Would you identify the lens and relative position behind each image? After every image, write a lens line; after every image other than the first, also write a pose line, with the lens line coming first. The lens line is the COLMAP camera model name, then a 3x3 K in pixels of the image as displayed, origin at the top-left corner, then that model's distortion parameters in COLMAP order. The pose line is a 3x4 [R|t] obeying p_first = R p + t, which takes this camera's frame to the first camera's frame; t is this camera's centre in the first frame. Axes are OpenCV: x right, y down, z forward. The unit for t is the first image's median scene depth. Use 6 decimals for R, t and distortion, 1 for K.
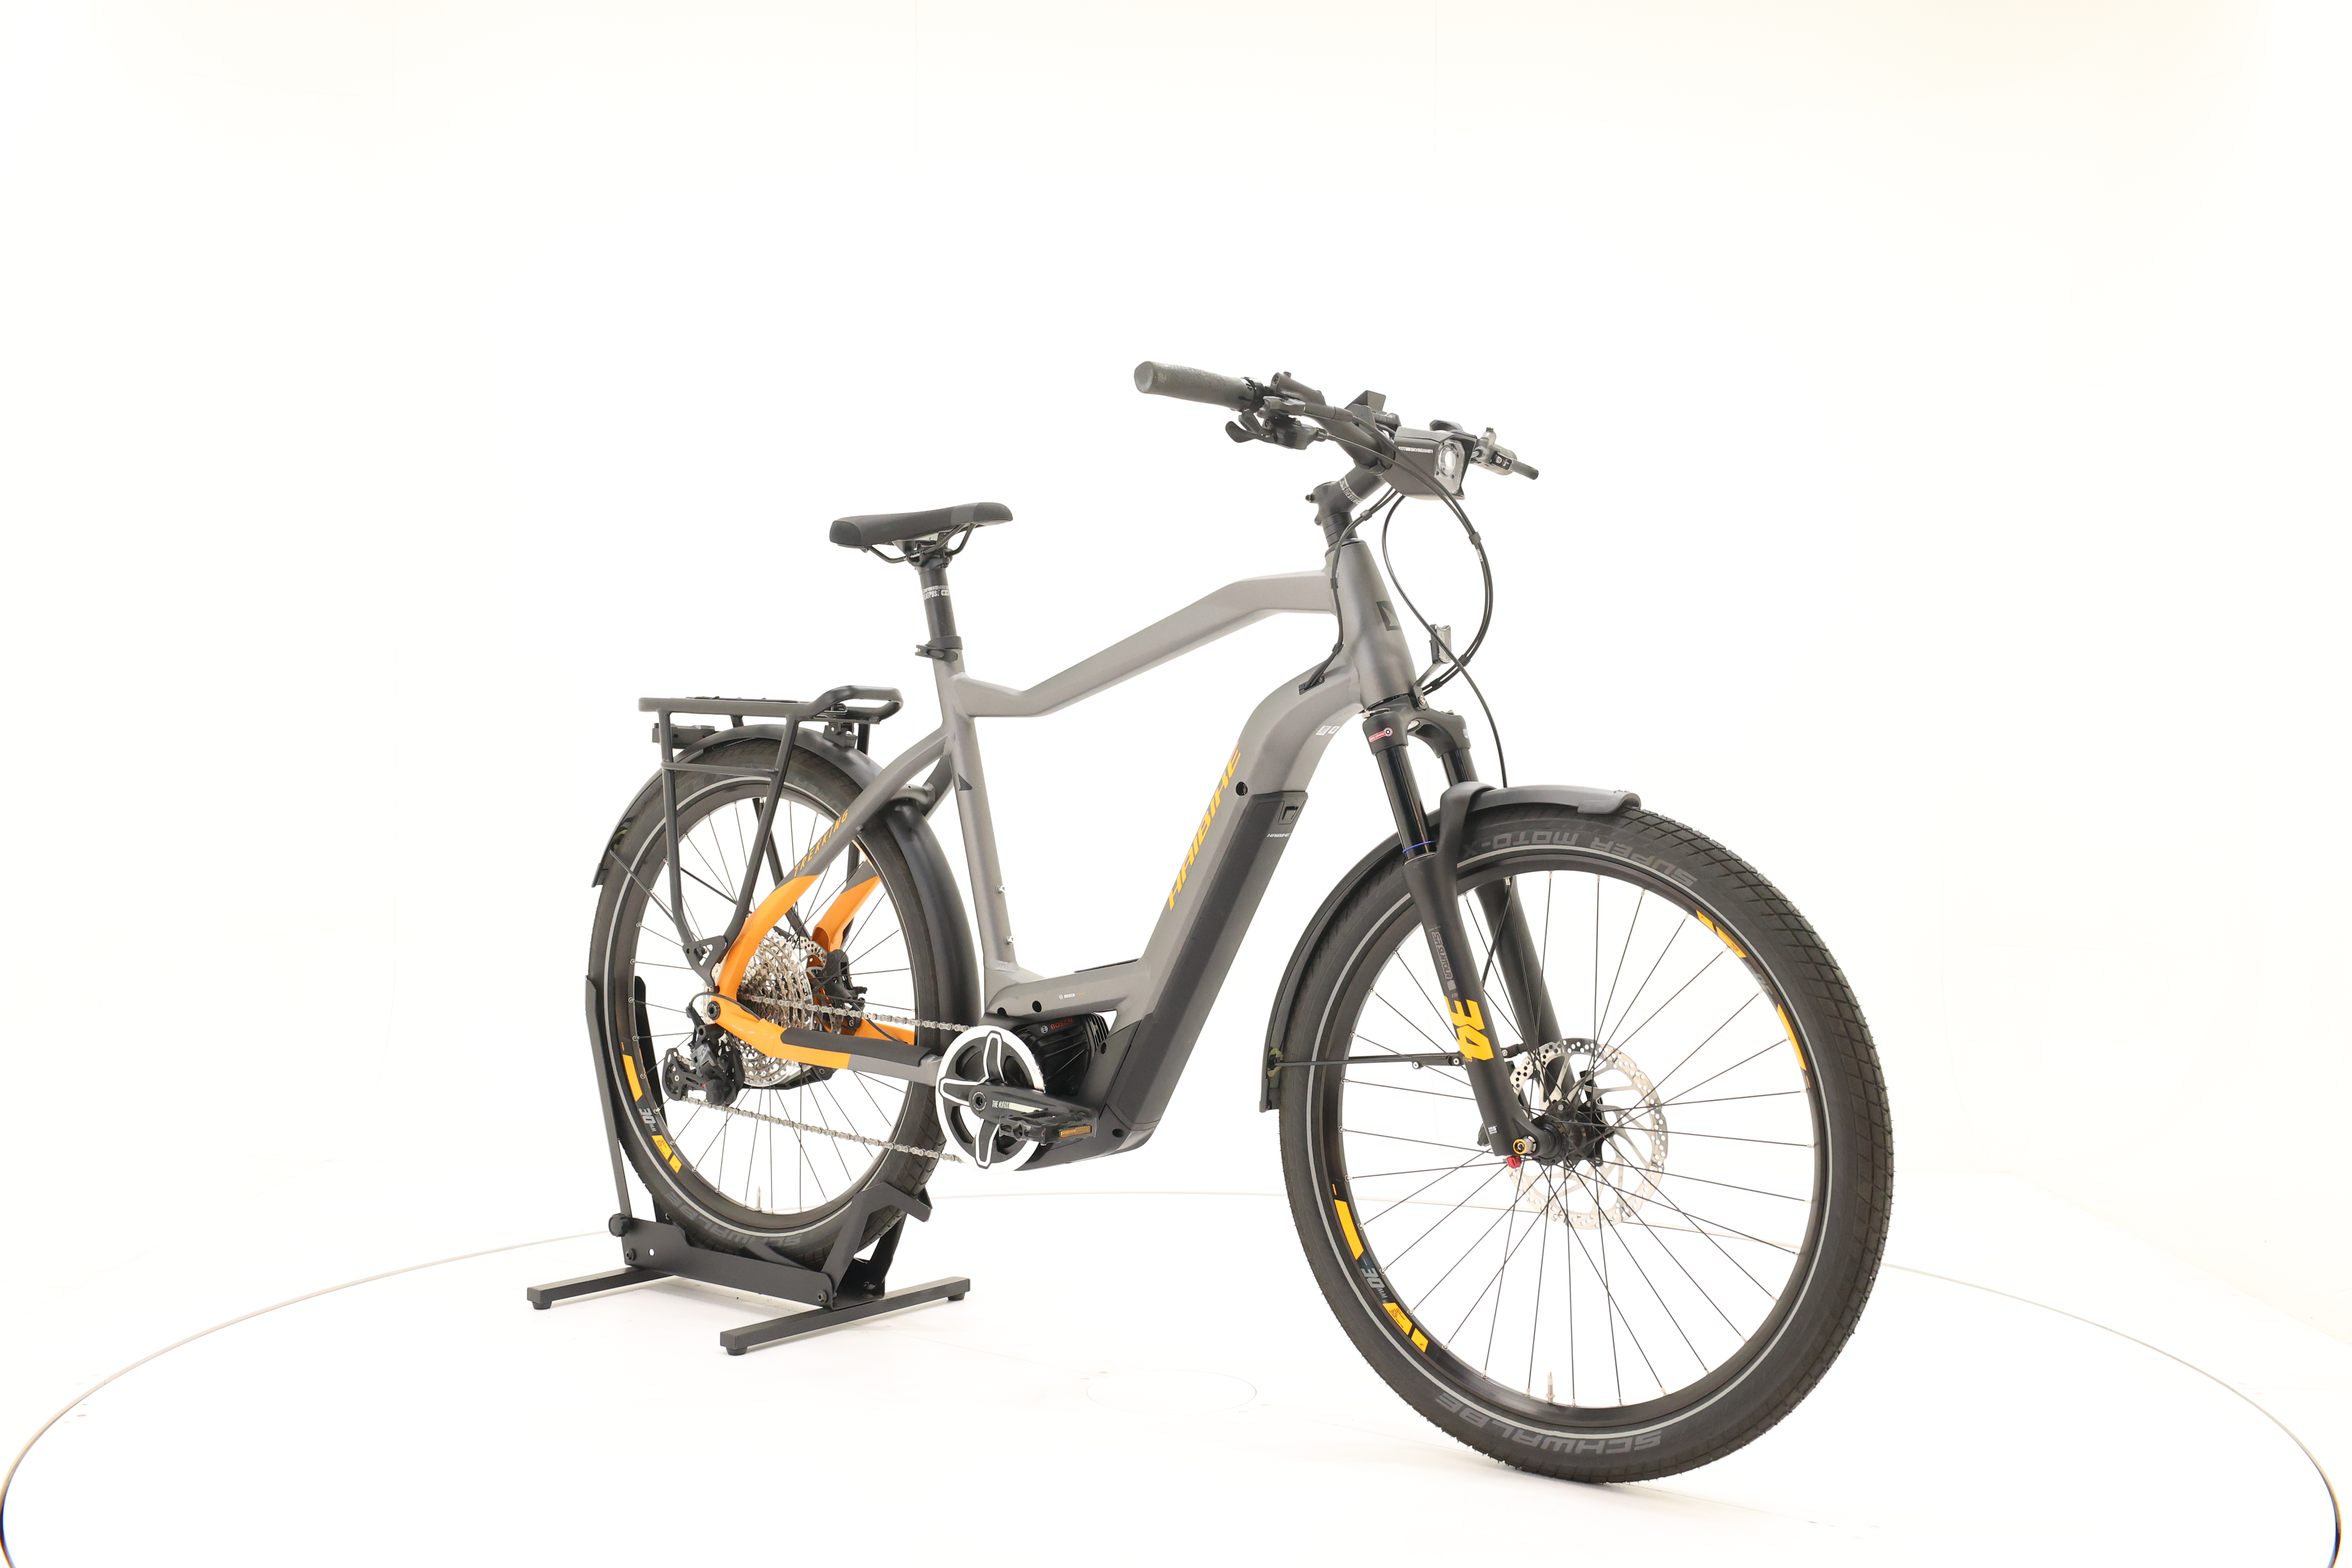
lens RADIAL K [[2541.1, 0, 1176.9], [0, 2541.1, 730.6], [0, 0, 1]] dist [-0.002078, 0.019005]
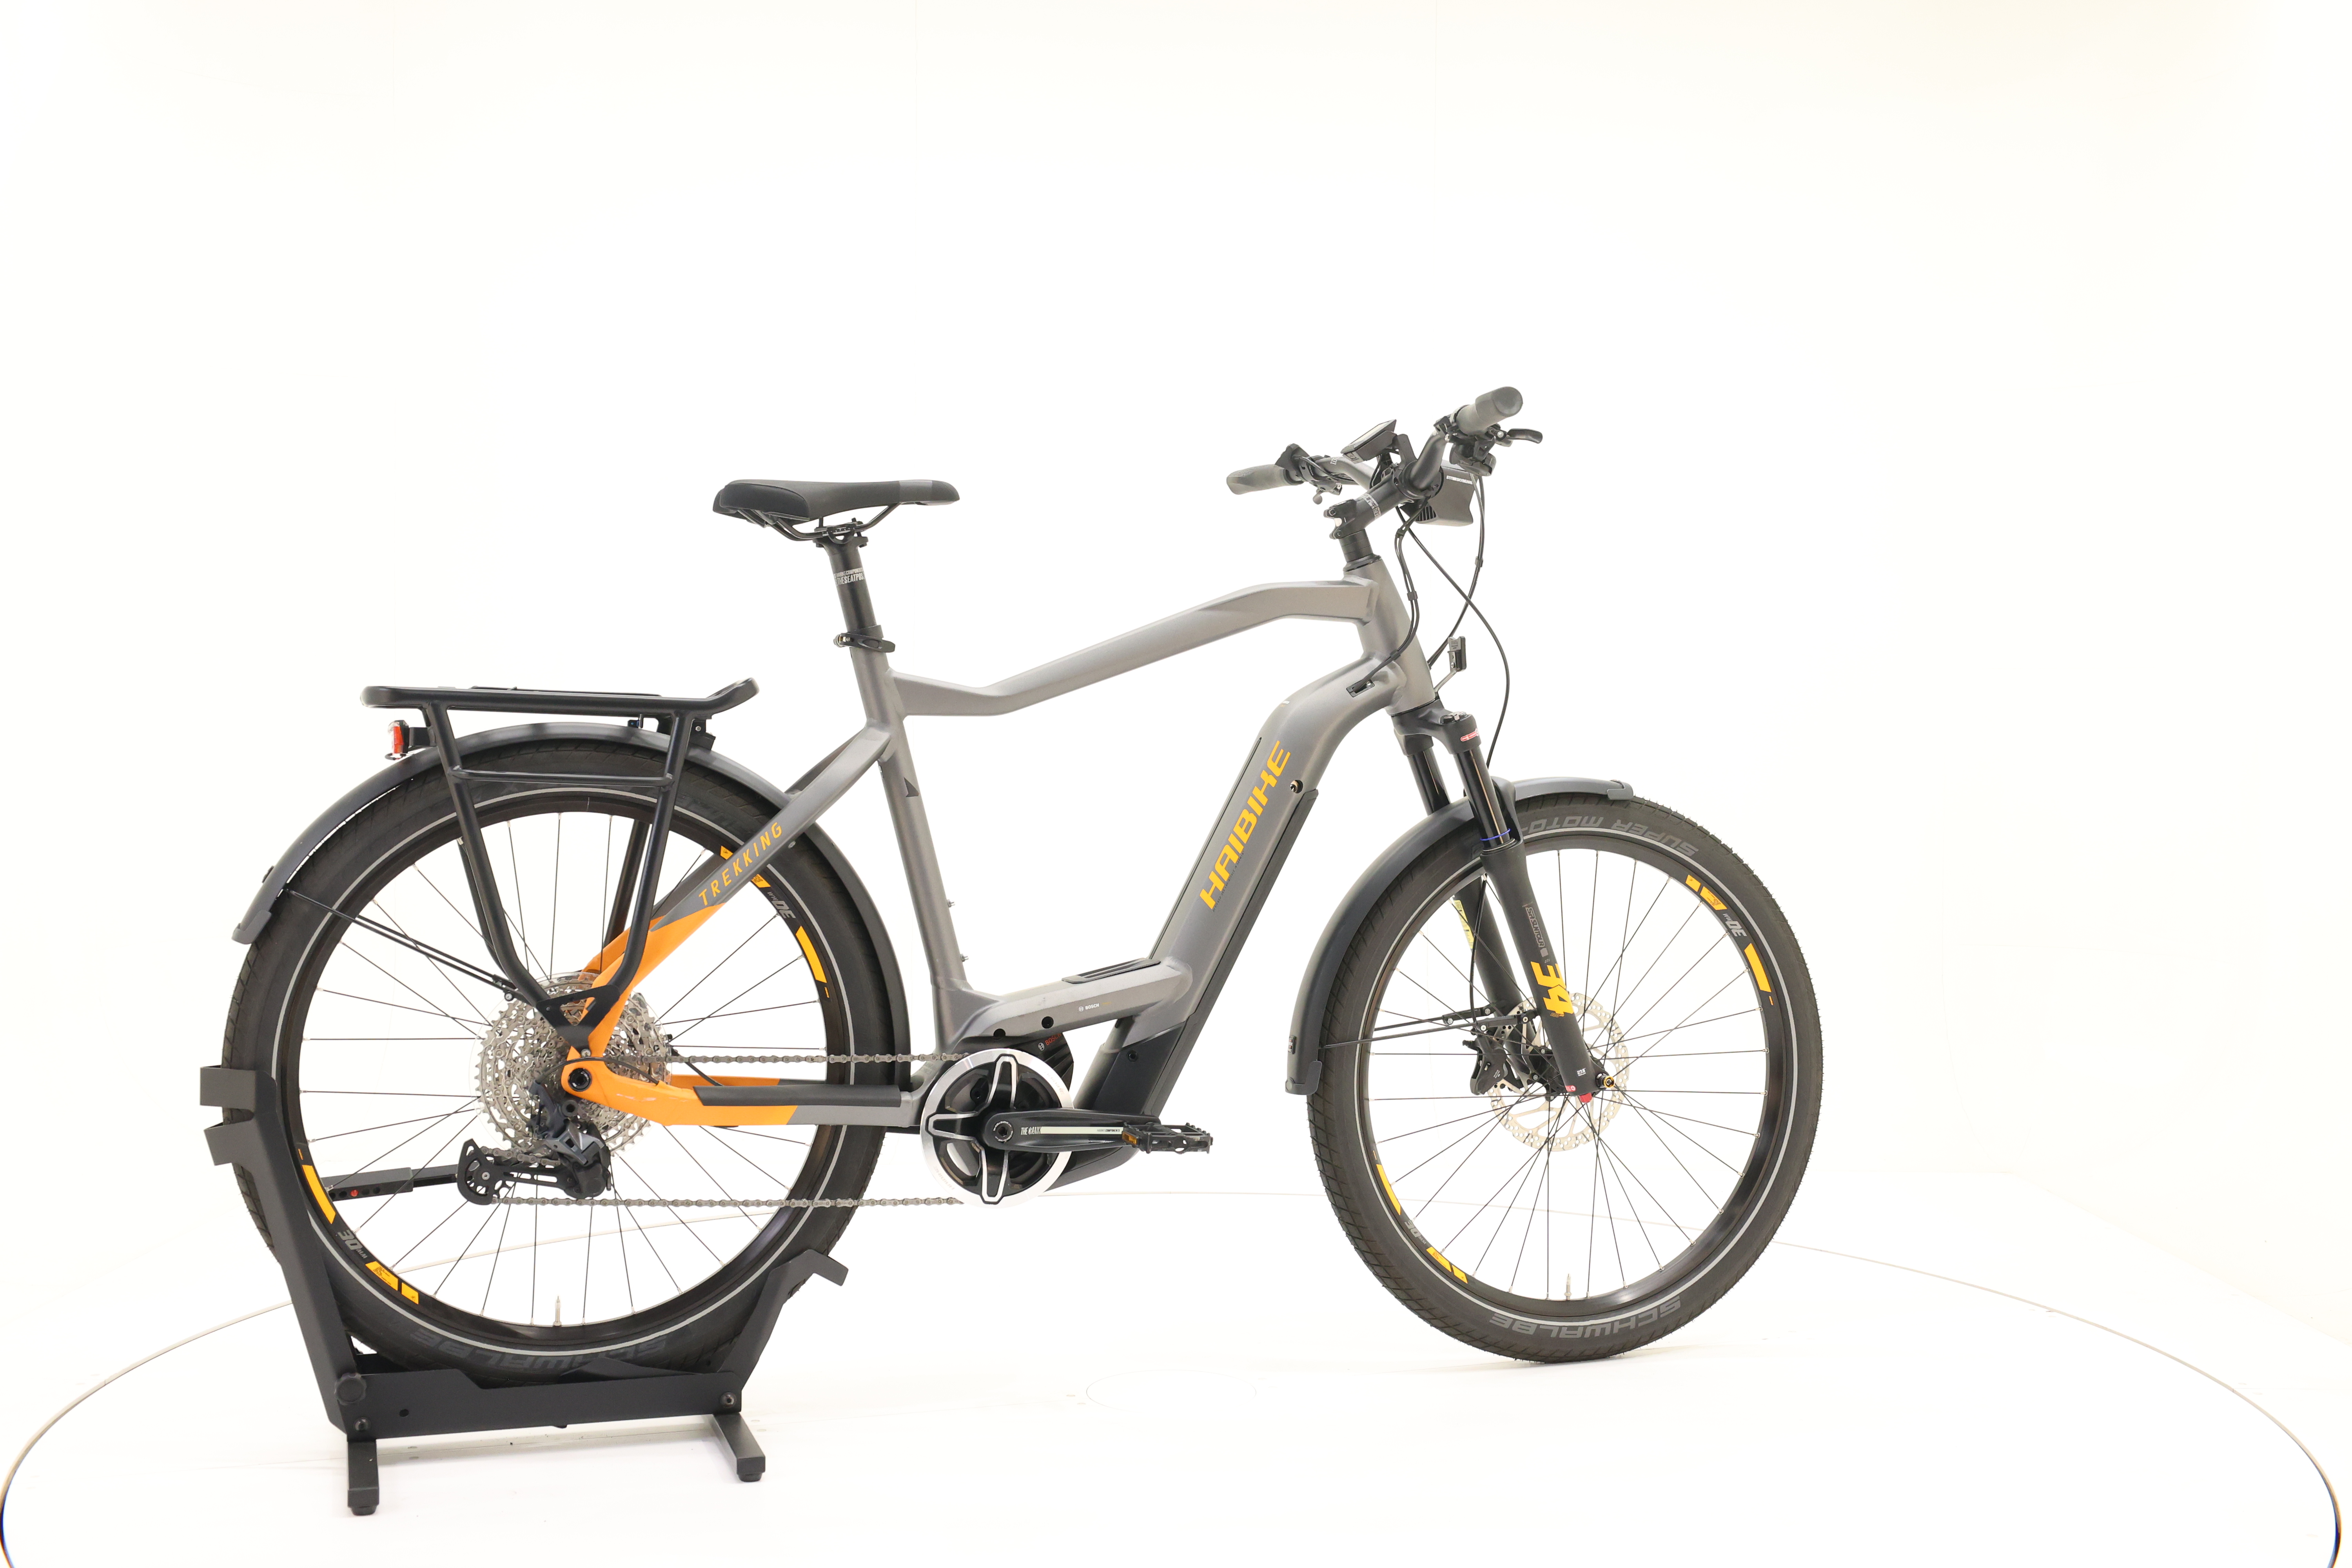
lens RADIAL K [[2541.1, 0, 1176.9], [0, 2541.1, 730.6], [0, 0, 1]] dist [-0.002078, 0.019005]
pose [[0.546896, -0.000591, 0.837200, -0.826983], [-0.000901, 0.999999, 0.001295, -0.001412], [-0.837200, -0.001463, 0.546895, 0.445279]]
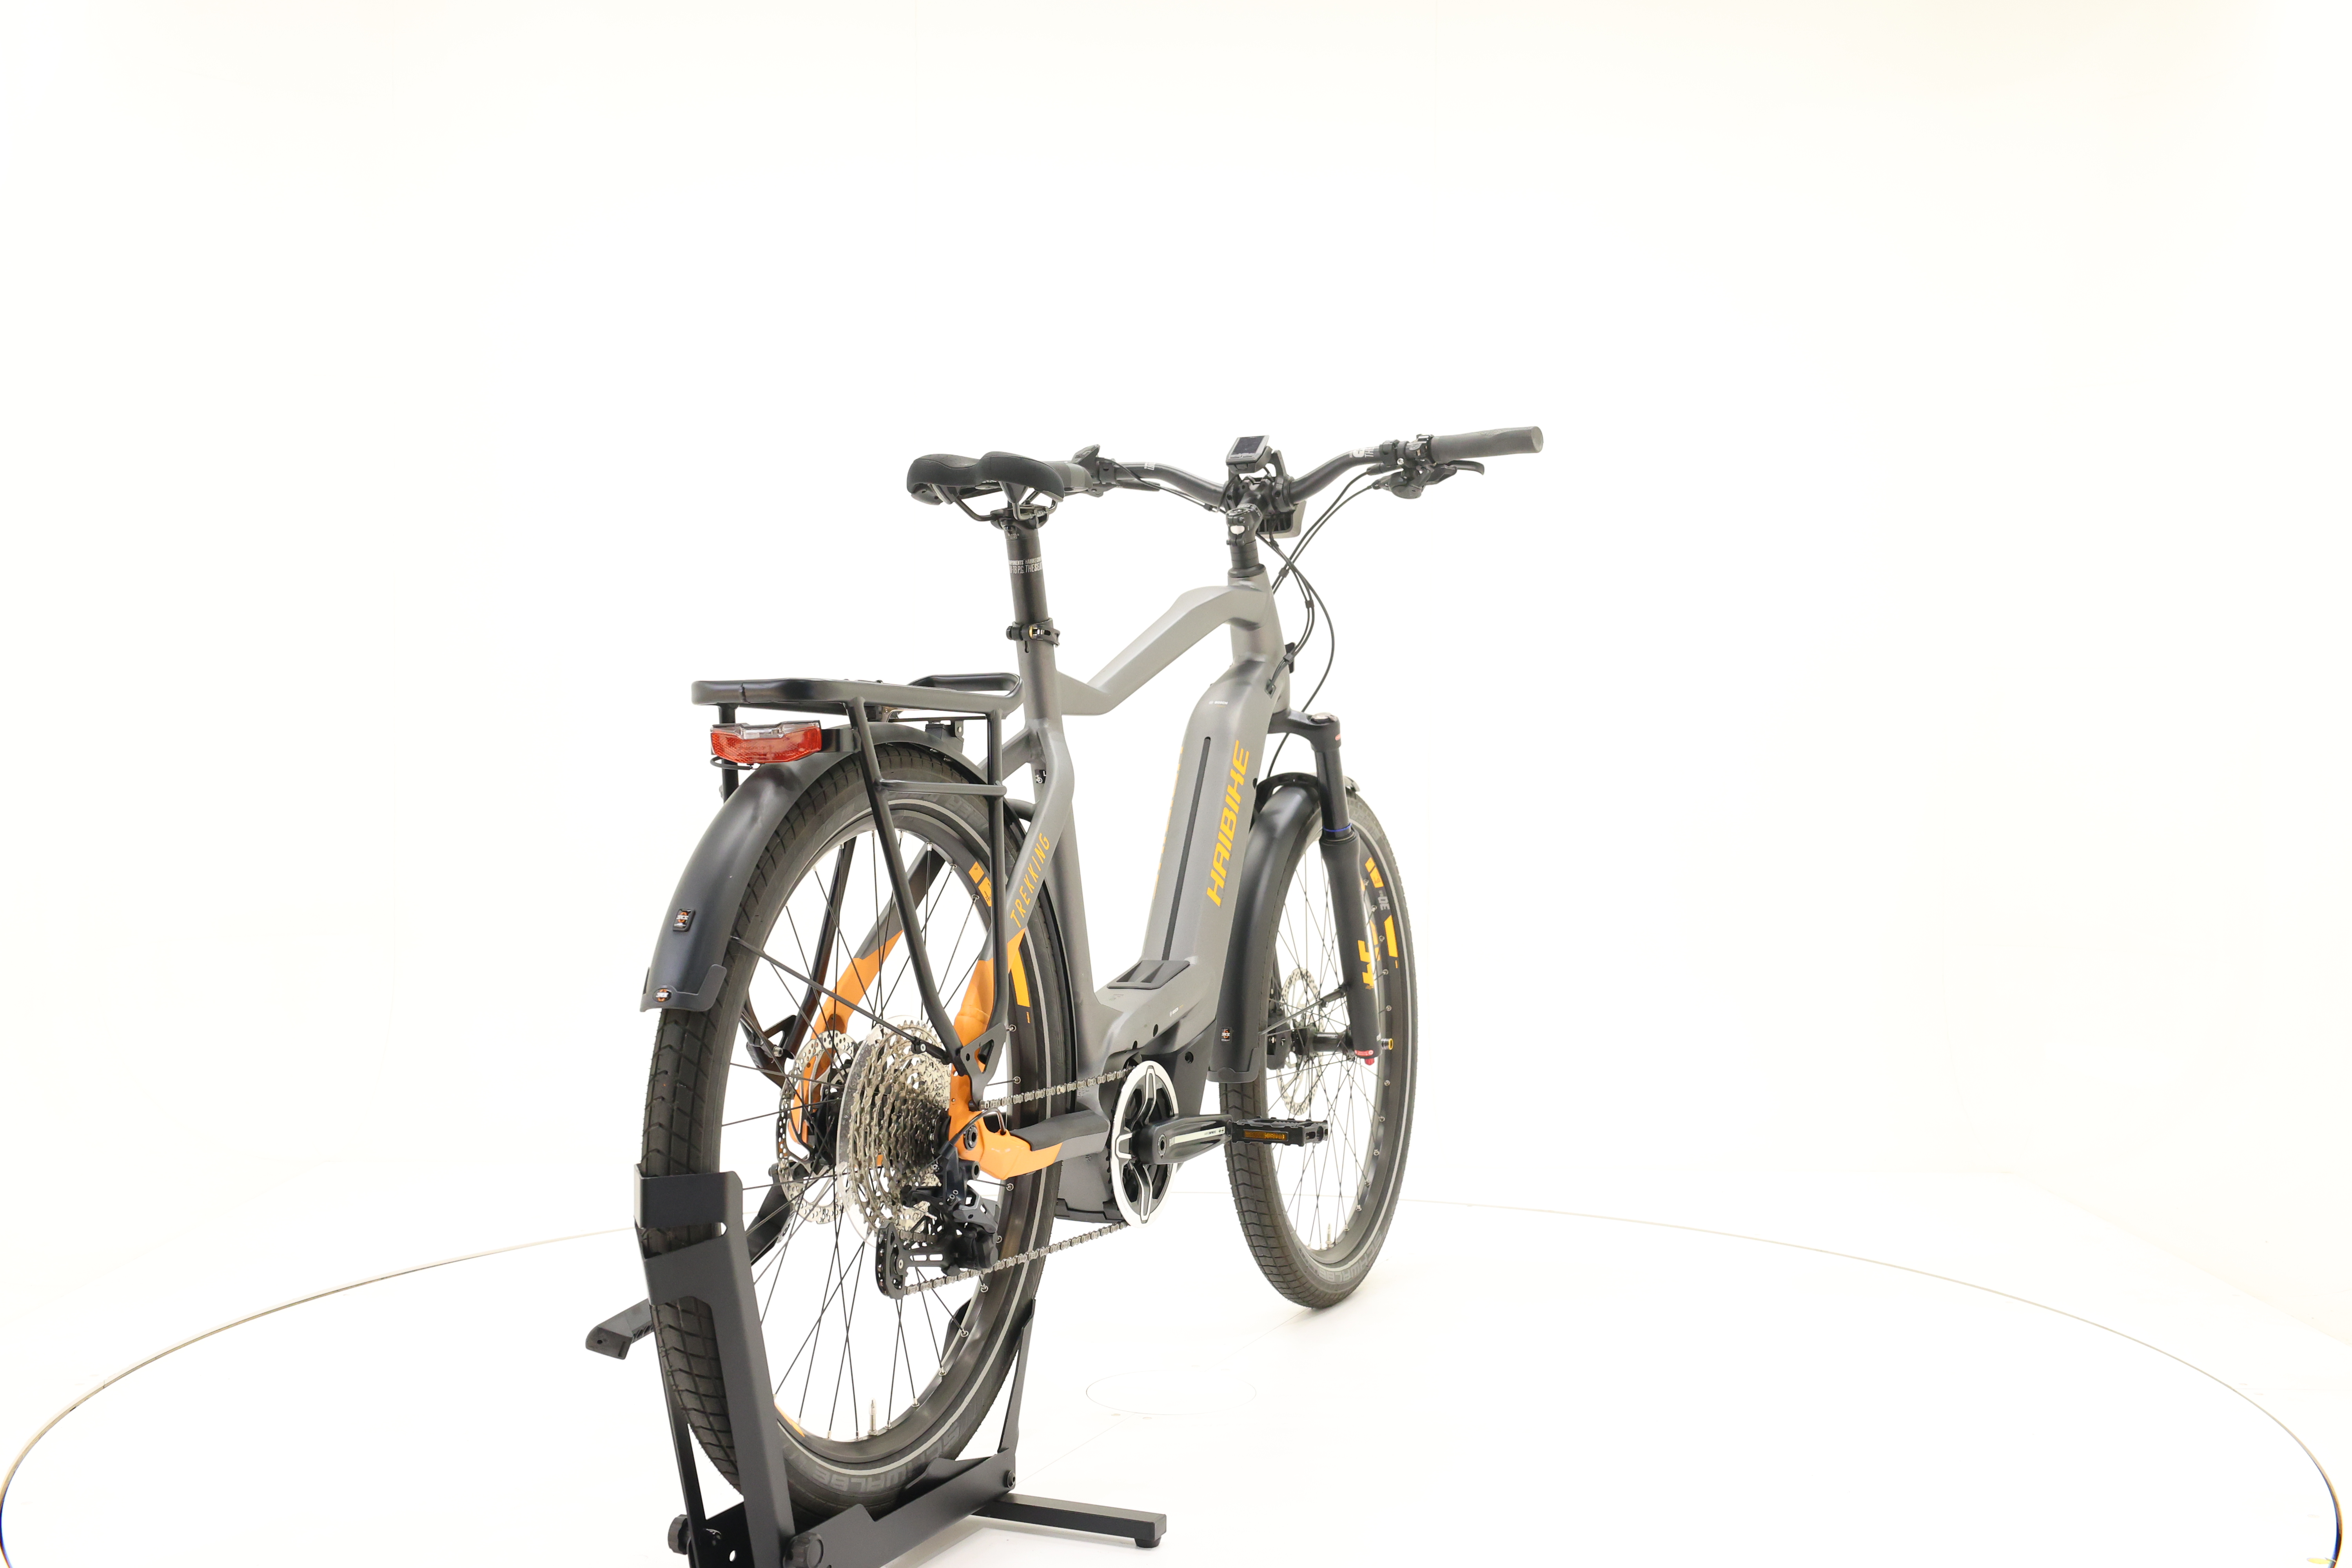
lens RADIAL K [[2541.1, 0, 1176.9], [0, 2541.1, 730.6], [0, 0, 1]] dist [-0.002078, 0.019005]
pose [[-0.258229, -0.003297, 0.966078, -0.954645], [-0.001491, 0.999994, 0.003014, -0.003163], [-0.966083, -0.000662, -0.258233, 1.239488]]
